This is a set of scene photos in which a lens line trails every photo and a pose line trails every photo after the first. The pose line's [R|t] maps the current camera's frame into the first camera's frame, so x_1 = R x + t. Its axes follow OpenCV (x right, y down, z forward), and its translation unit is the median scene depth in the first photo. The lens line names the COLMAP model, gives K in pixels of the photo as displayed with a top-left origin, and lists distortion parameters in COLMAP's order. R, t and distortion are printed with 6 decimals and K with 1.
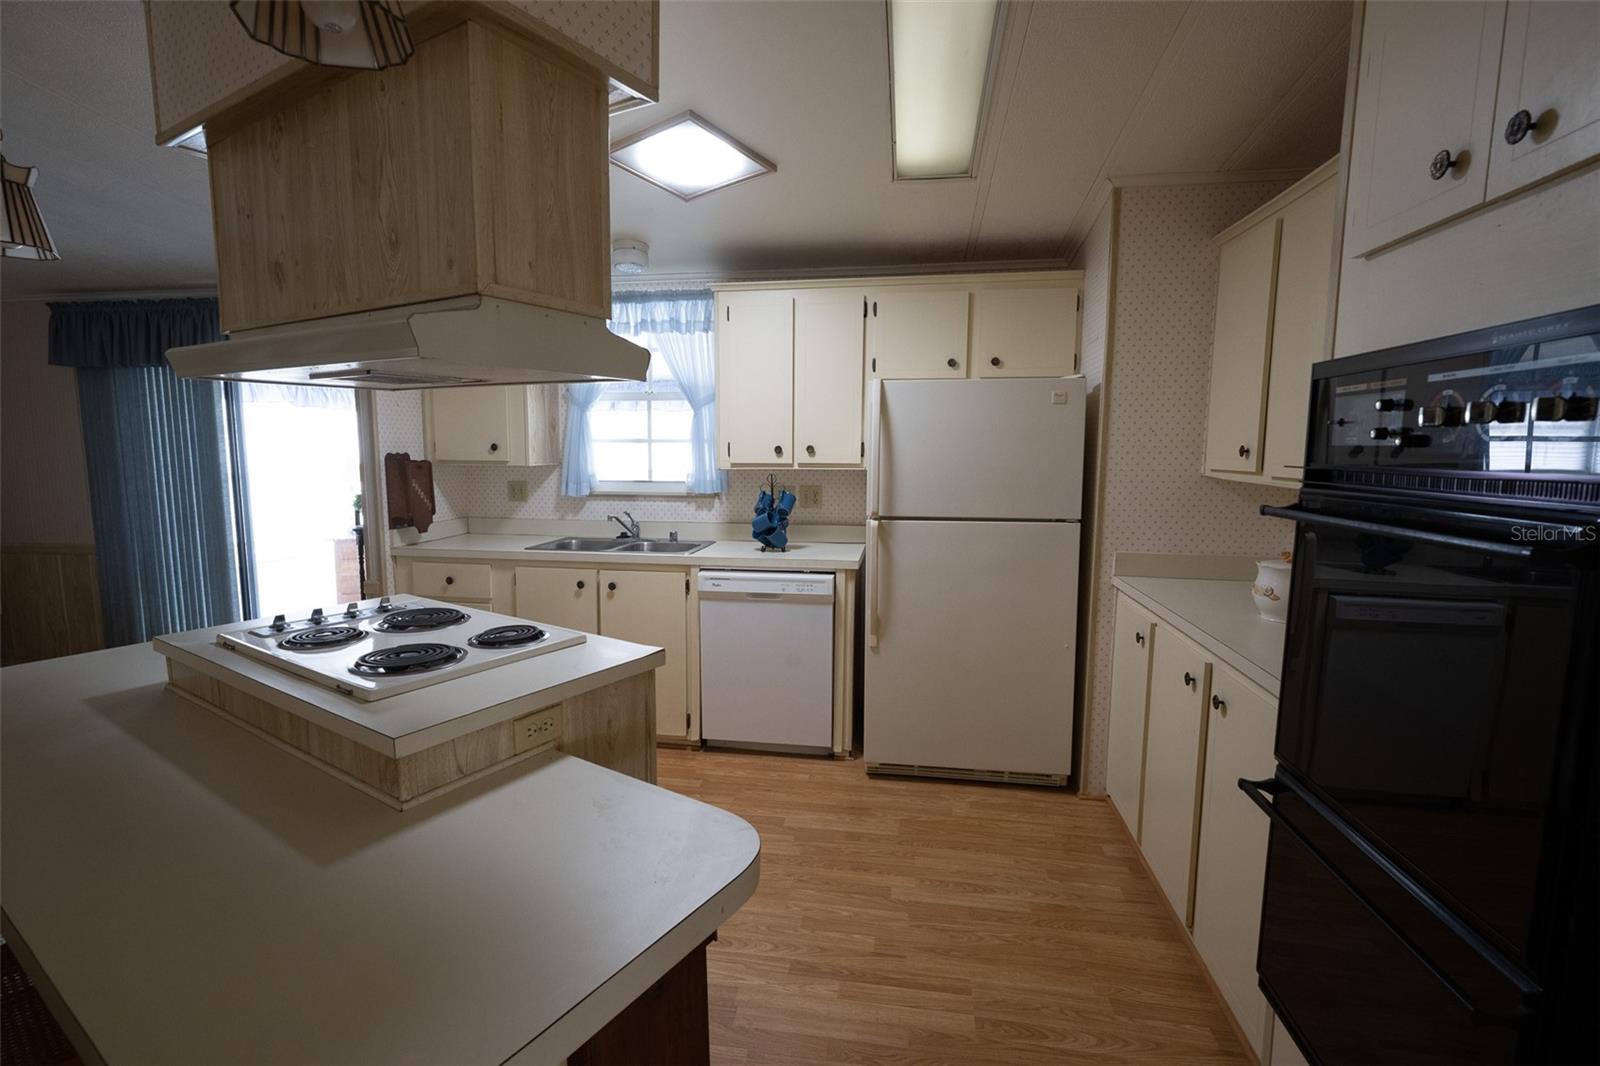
lens RADIAL K [[728.3, 0, 800.0], [0, 728.3, 533.0], [0, 0, 1]] dist [-0.000061, 0.000097]
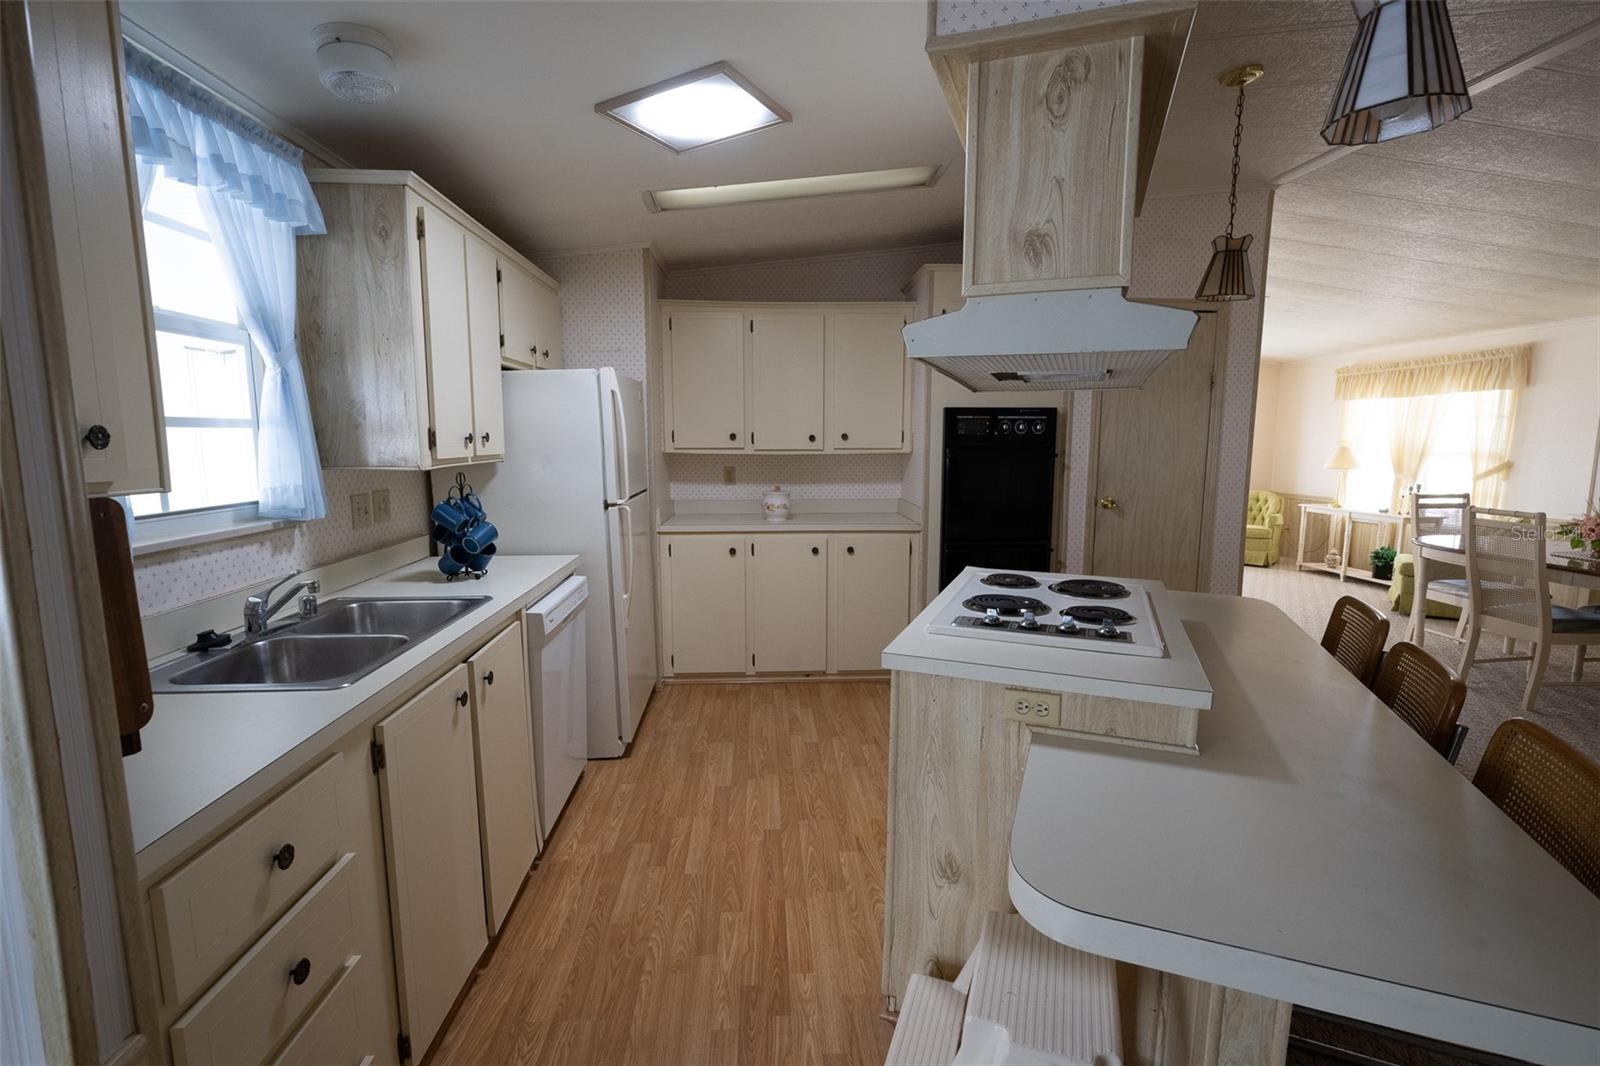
lens RADIAL K [[728.3, 0, 800.0], [0, 728.3, 533.0], [0, 0, 1]] dist [-0.000061, 0.000097]
pose [[-0.192464, -0.129736, 0.972690, -1.040245], [0.115187, 0.981383, 0.153687, -0.120599], [-0.974520, 0.141620, -0.173937, 1.026548]]
